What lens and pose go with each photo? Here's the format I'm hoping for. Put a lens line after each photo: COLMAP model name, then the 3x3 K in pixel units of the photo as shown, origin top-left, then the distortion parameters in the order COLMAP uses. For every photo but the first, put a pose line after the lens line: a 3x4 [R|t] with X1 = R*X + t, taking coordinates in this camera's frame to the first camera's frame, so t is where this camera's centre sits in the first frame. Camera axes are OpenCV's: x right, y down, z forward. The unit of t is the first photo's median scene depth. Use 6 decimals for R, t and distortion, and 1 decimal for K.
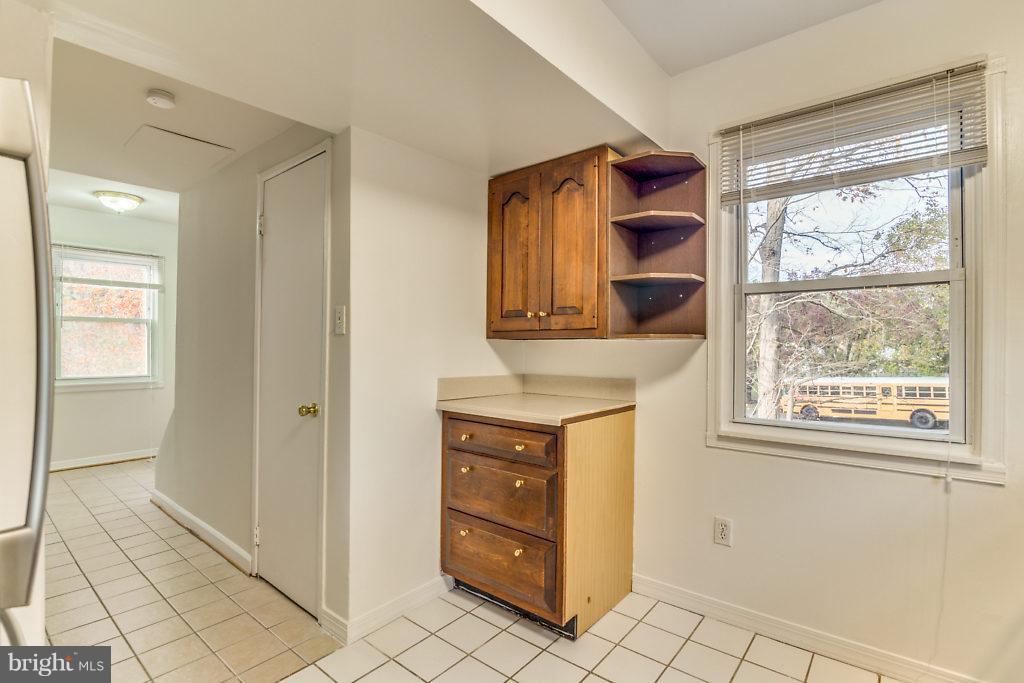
lens RADIAL K [[483.1, 0, 511.3], [0, 483.1, 347.5], [0, 0, 1]] dist [-0.021828, 0.000206]
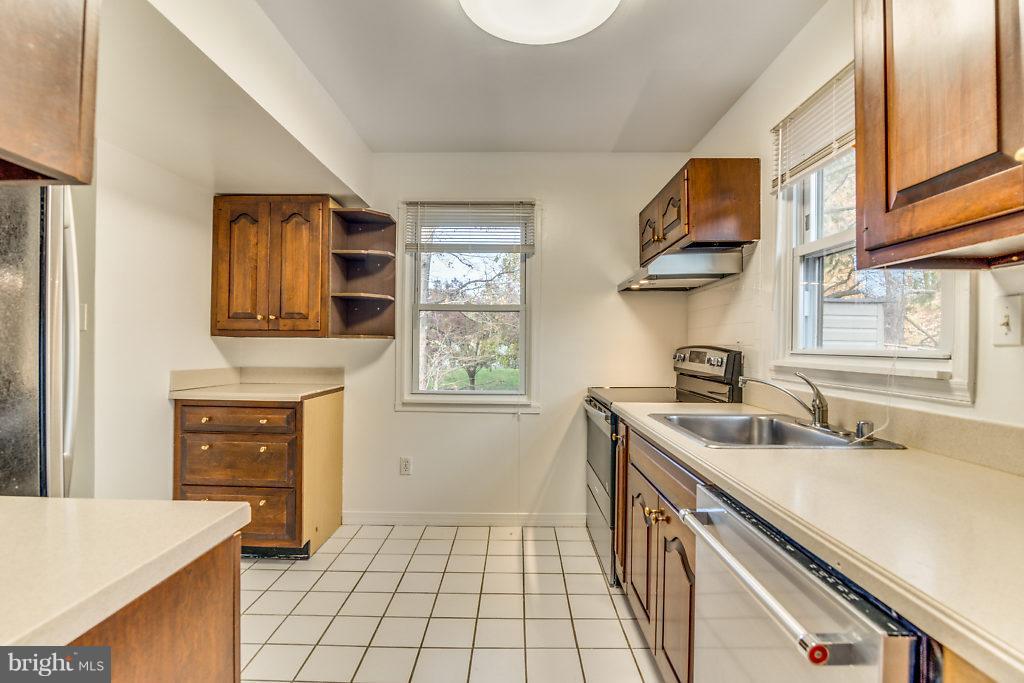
lens RADIAL K [[494.6, 0, 515.8], [0, 494.6, 344.7], [0, 0, 1]] dist [-0.004955, -0.000452]
pose [[0.770135, 0.005485, 0.637858, -0.271688], [-0.006009, 0.999981, -0.001344, -0.000435], [-0.637853, -0.002798, 0.770153, -0.397873]]
